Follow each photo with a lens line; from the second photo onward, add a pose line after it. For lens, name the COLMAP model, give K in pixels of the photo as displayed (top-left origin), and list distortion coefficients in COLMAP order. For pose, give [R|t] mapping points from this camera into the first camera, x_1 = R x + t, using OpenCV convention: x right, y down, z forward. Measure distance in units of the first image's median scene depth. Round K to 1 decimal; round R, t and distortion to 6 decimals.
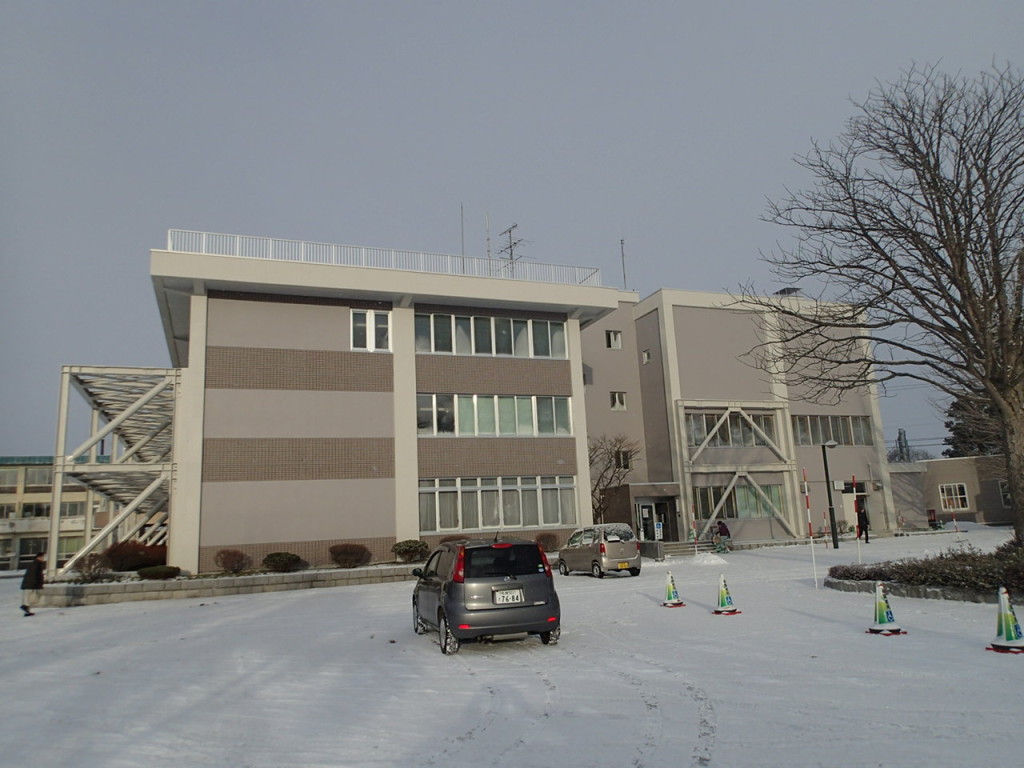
lens RADIAL K [[753.3, 0, 512.0], [0, 753.3, 384.0], [0, 0, 1]] dist [0.002234, -0.001958]
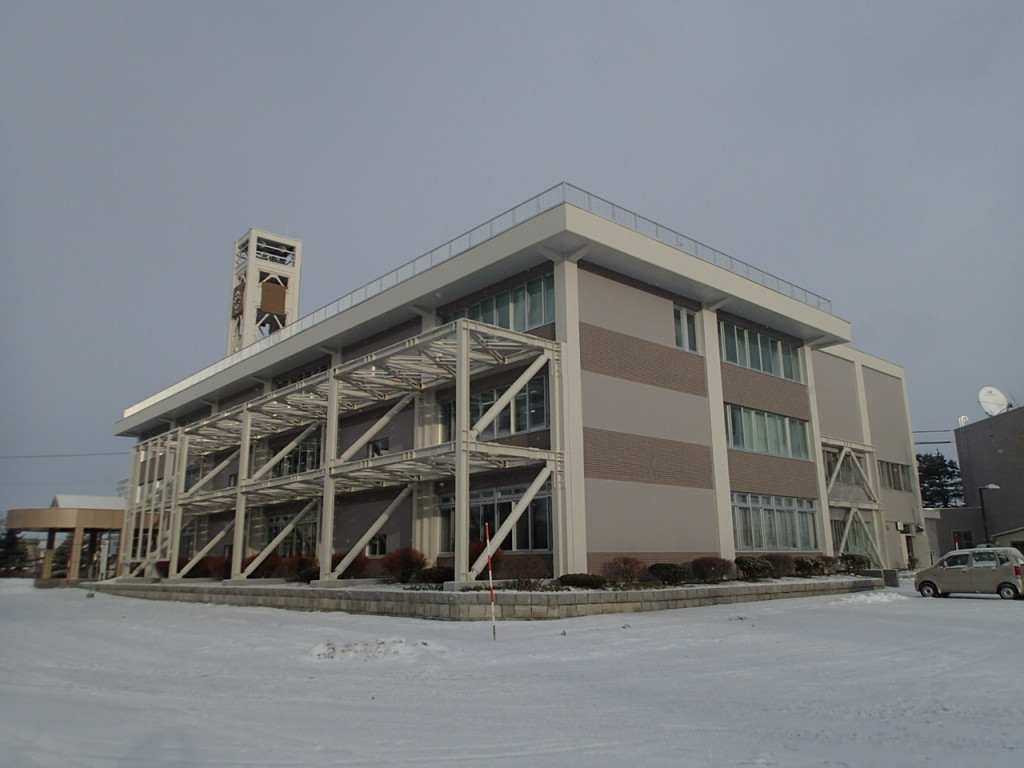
lens RADIAL K [[753.3, 0, 512.0], [0, 753.3, 384.0], [0, 0, 1]] dist [0.002234, -0.001958]
pose [[0.939427, 0.116744, 0.322253, -0.677648], [-0.102184, 0.992844, -0.061796, 0.074992], [-0.327162, 0.025123, 0.944634, 0.185997]]
